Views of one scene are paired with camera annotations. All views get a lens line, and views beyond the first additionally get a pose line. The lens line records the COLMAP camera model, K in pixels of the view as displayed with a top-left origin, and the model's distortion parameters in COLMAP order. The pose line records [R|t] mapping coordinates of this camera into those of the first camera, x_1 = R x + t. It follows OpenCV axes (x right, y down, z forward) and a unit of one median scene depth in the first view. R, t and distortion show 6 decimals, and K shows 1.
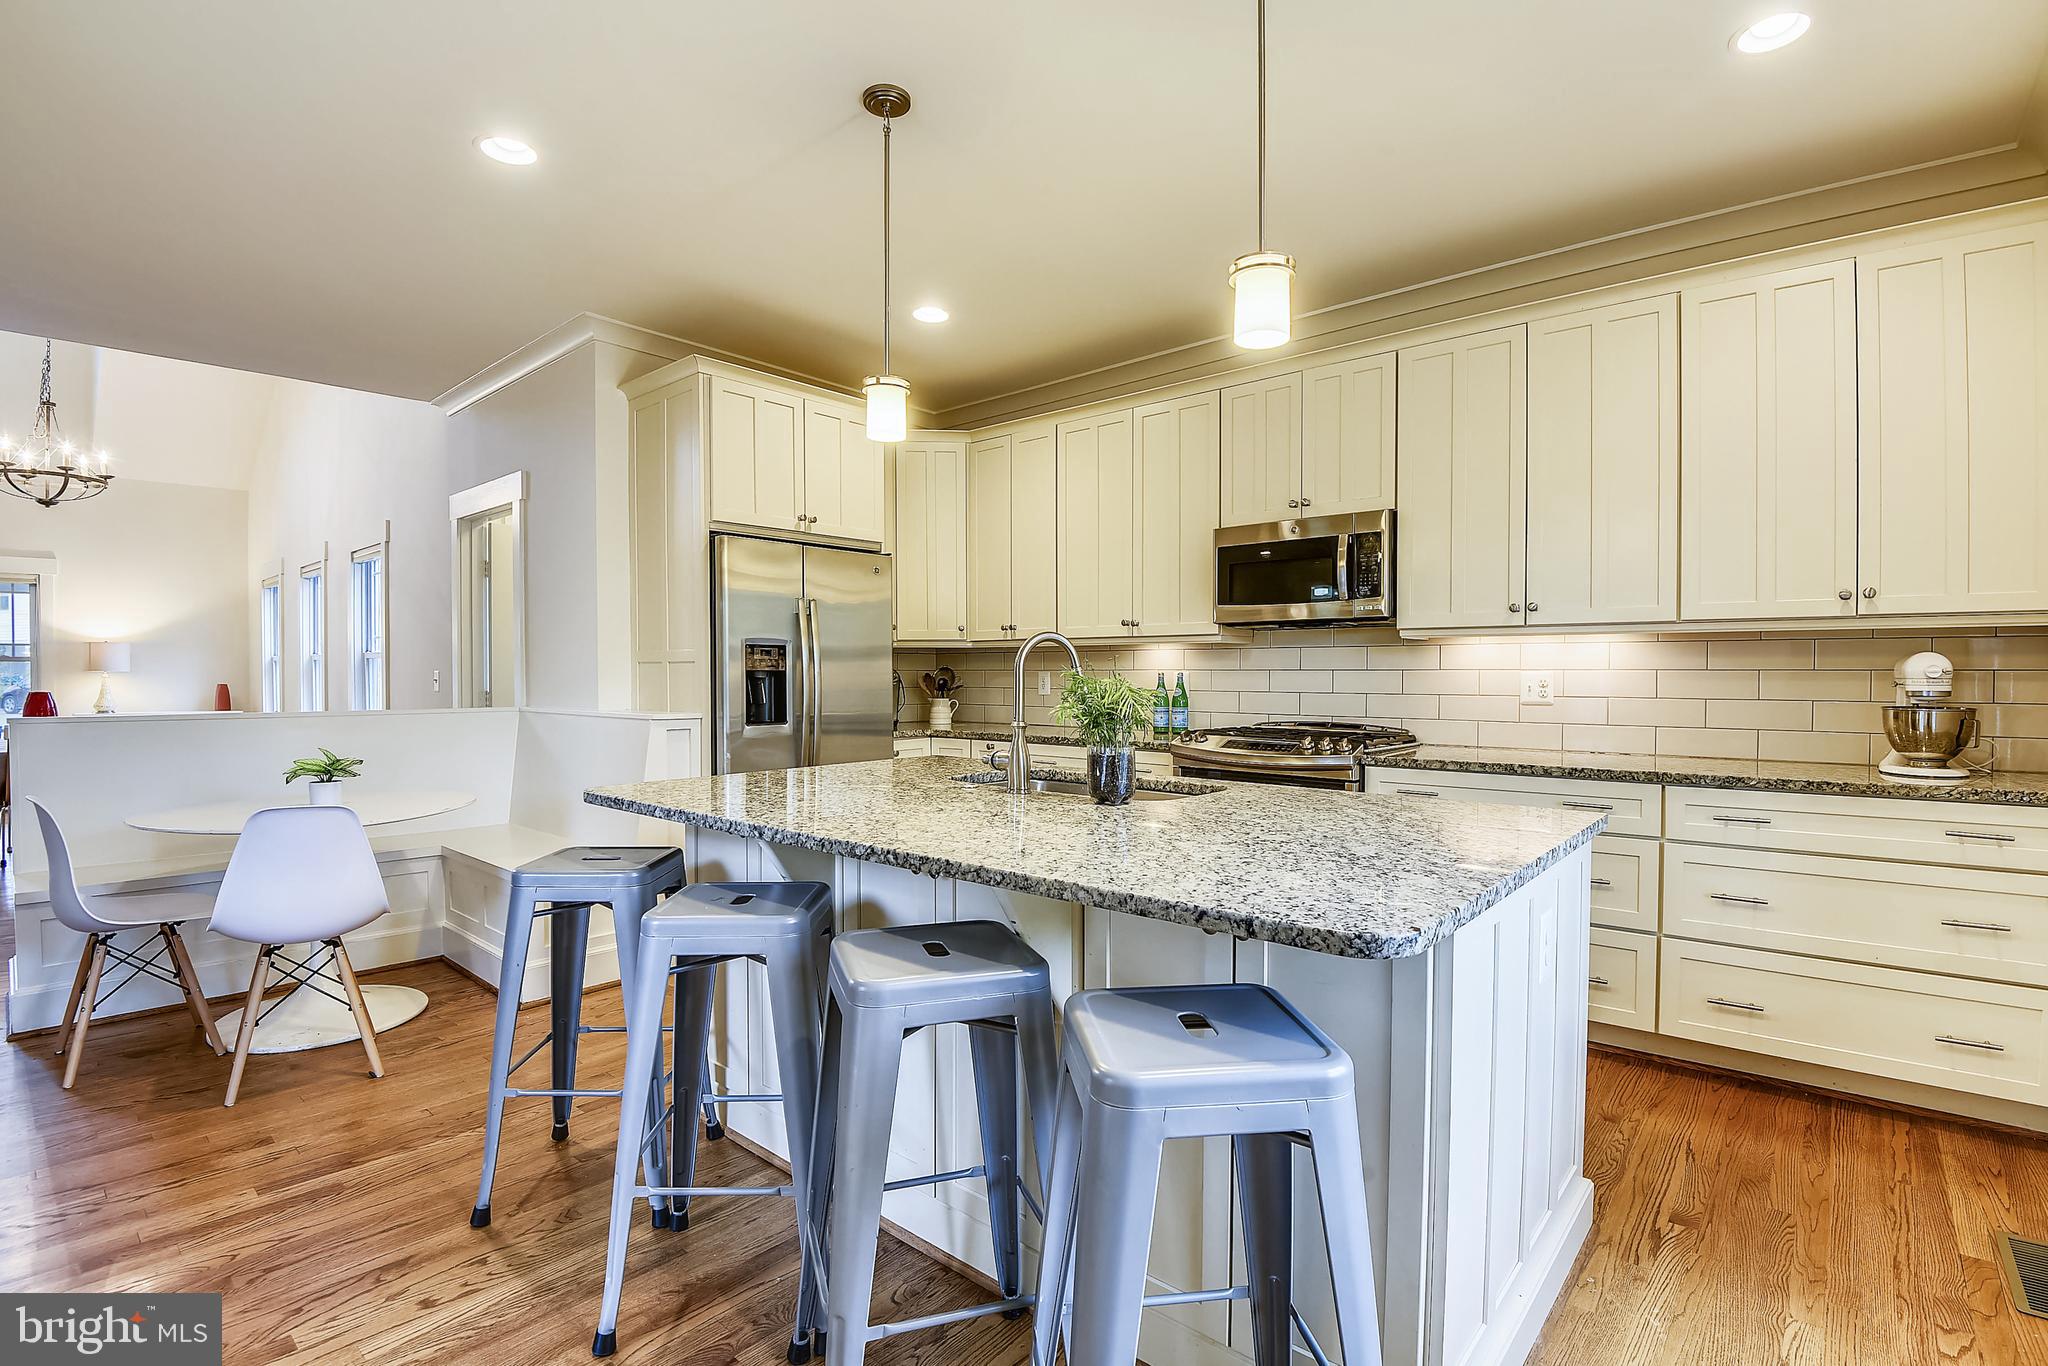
lens RADIAL K [[959.5, 0, 1023.4], [0, 959.5, 666.6], [0, 0, 1]] dist [-0.003032, -0.002225]
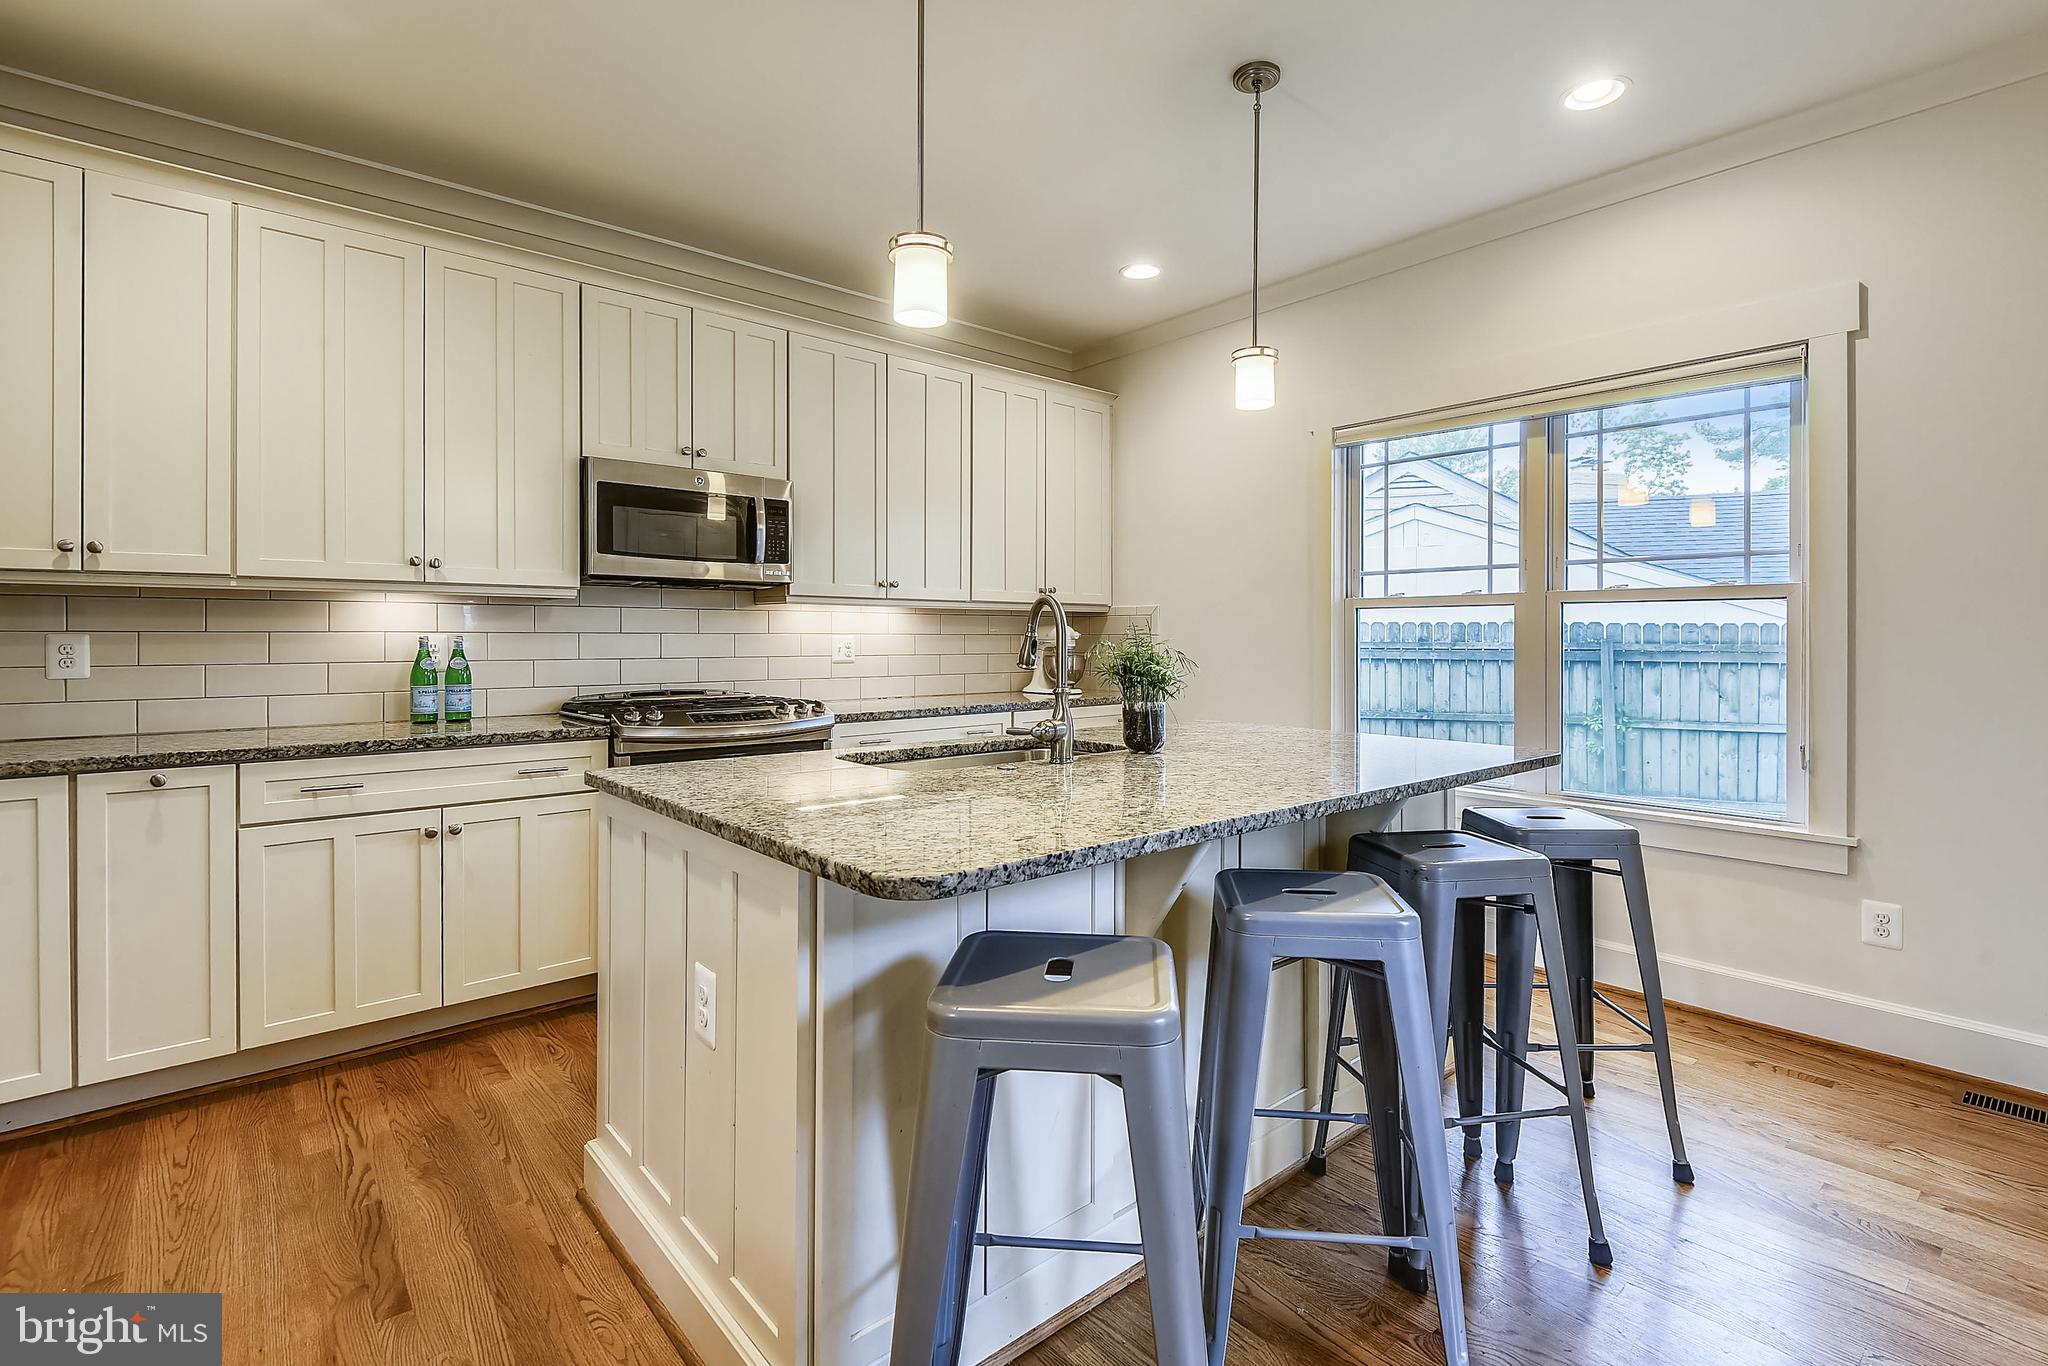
lens RADIAL K [[959.5, 0, 1061.2], [0, 959.5, 639.7], [0, 0, 1]] dist [-0.003032, -0.002225]
pose [[0.110664, -0.005352, 0.993843, -0.531697], [-0.009032, 0.999939, 0.006391, 0.000153], [-0.993817, -0.009684, 0.110609, 0.490107]]
